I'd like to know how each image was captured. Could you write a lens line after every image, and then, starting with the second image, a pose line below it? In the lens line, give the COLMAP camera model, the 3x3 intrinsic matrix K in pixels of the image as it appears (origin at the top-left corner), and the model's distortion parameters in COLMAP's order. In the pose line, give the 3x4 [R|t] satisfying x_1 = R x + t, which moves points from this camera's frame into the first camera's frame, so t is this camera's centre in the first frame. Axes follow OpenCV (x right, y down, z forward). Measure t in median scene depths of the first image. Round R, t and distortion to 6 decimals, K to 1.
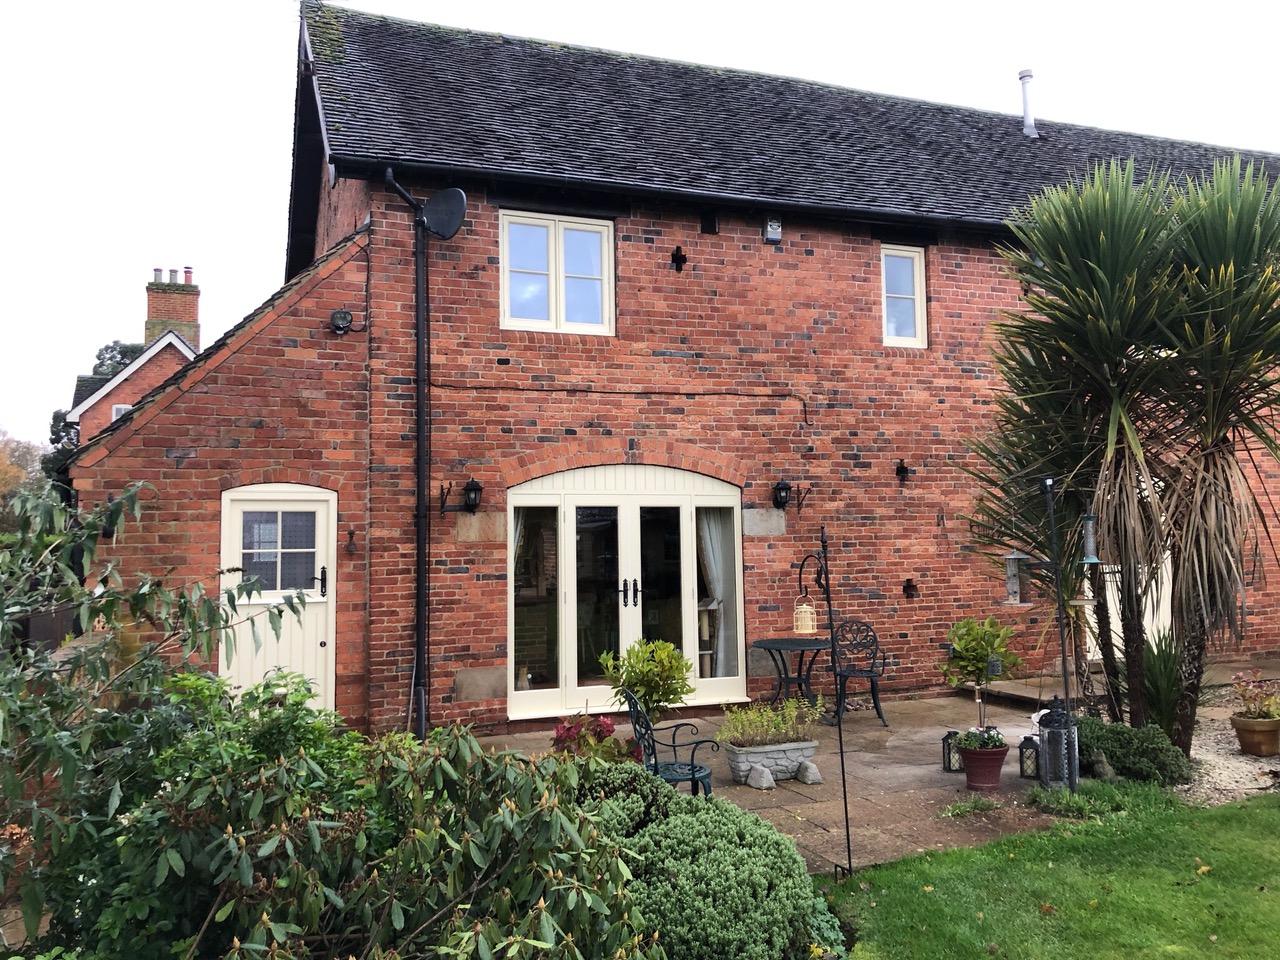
lens RADIAL K [[1040.7, 0, 638.5], [0, 1040.7, 474.8], [0, 0, 1]] dist [0.026284, -0.023307]
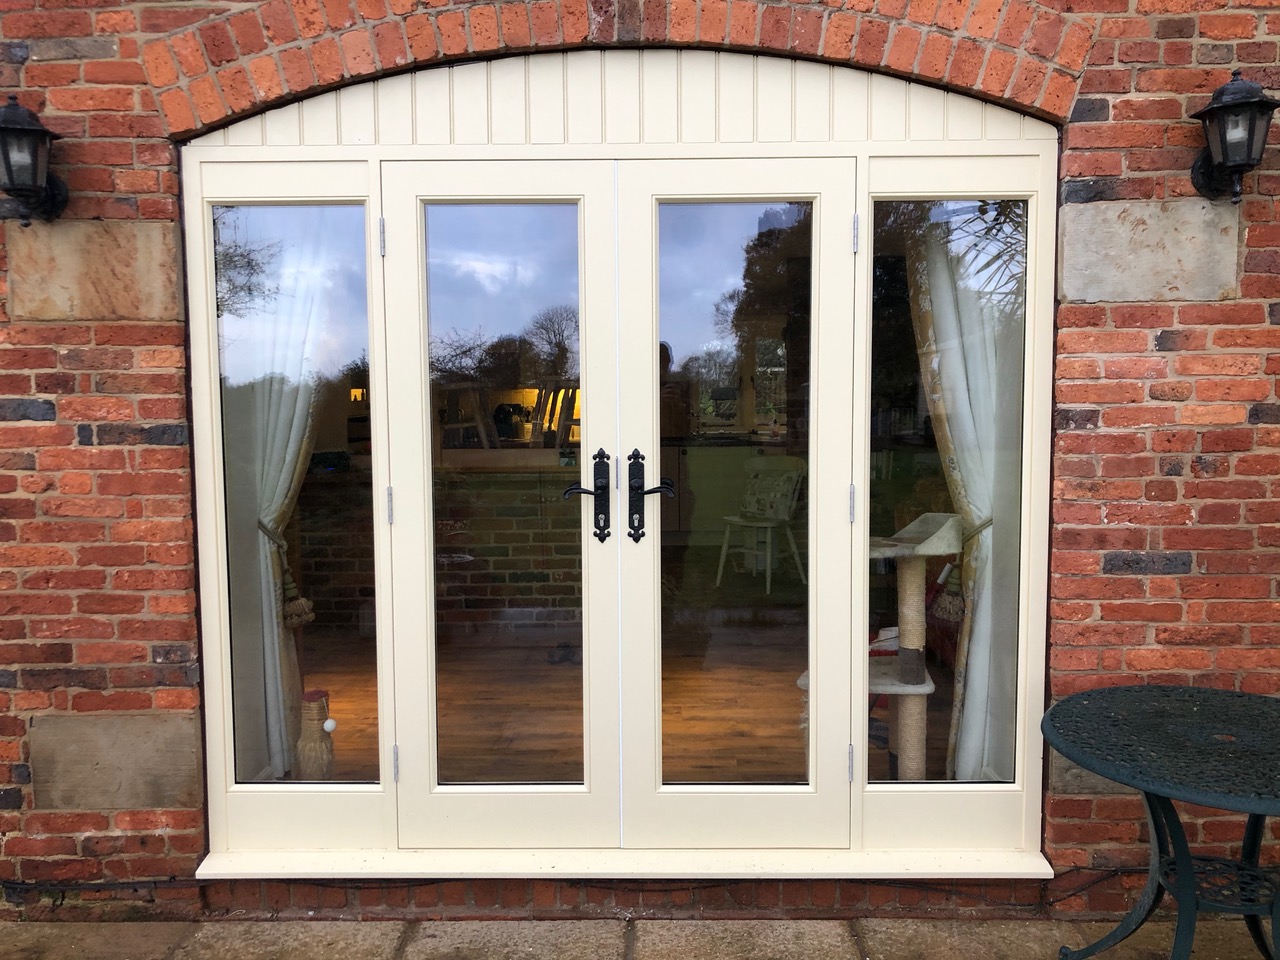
lens RADIAL K [[1040.7, 0, 638.0], [0, 1040.7, 488.6], [0, 0, 1]] dist [0.026284, -0.023307]
pose [[0.918093, 0.046365, -0.393644, 0.114771], [0.019953, 0.986469, 0.162728, 0.062700], [0.395862, -0.157254, 0.904745, 0.729434]]
